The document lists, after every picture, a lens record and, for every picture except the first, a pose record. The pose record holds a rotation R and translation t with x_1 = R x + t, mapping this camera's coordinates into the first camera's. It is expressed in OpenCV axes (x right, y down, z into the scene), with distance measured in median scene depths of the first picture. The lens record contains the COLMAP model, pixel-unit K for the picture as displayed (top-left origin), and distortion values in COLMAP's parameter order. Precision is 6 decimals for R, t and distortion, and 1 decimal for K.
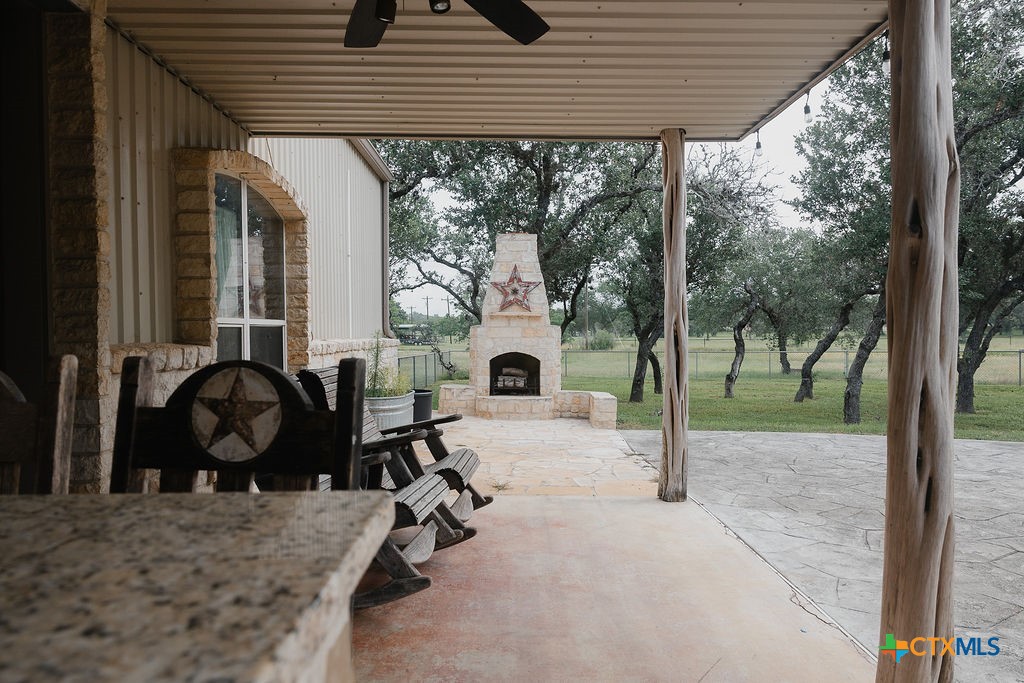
lens RADIAL K [[691.3, 0, 509.5], [0, 691.3, 341.5], [0, 0, 1]] dist [-0.007435, 0.001197]
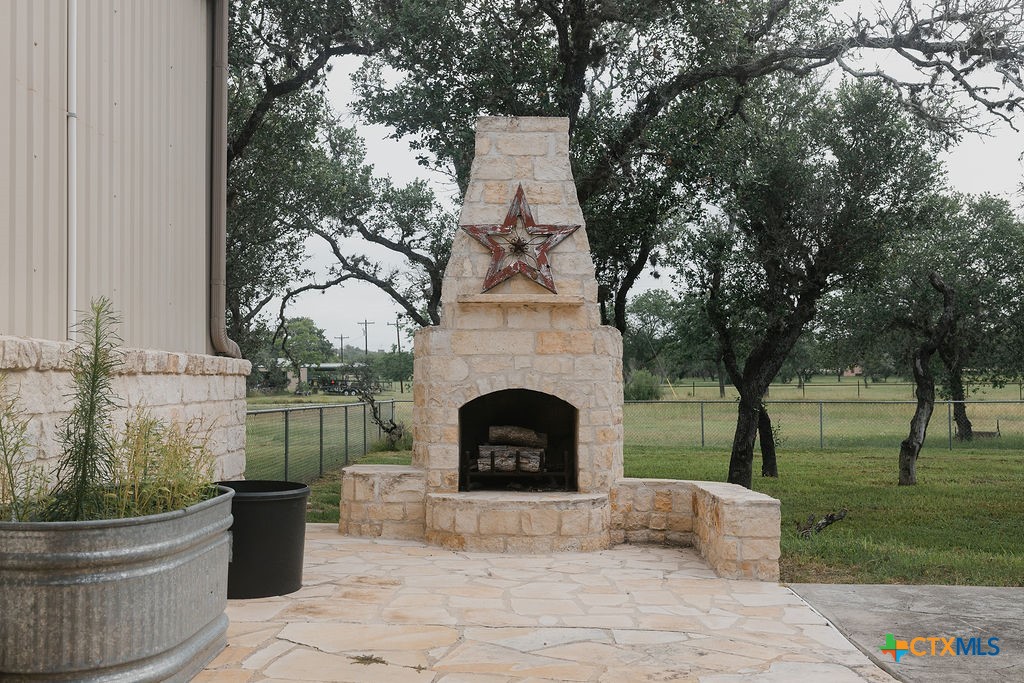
lens RADIAL K [[1030.5, 0, 514.9], [0, 1030.5, 342.5], [0, 0, 1]] dist [0.007344, 0.000000]
pose [[0.999763, 0.001224, 0.021721, -0.007923], [-0.000182, 0.998853, -0.047890, 0.016356], [-0.021755, 0.047875, 0.998616, 0.347136]]
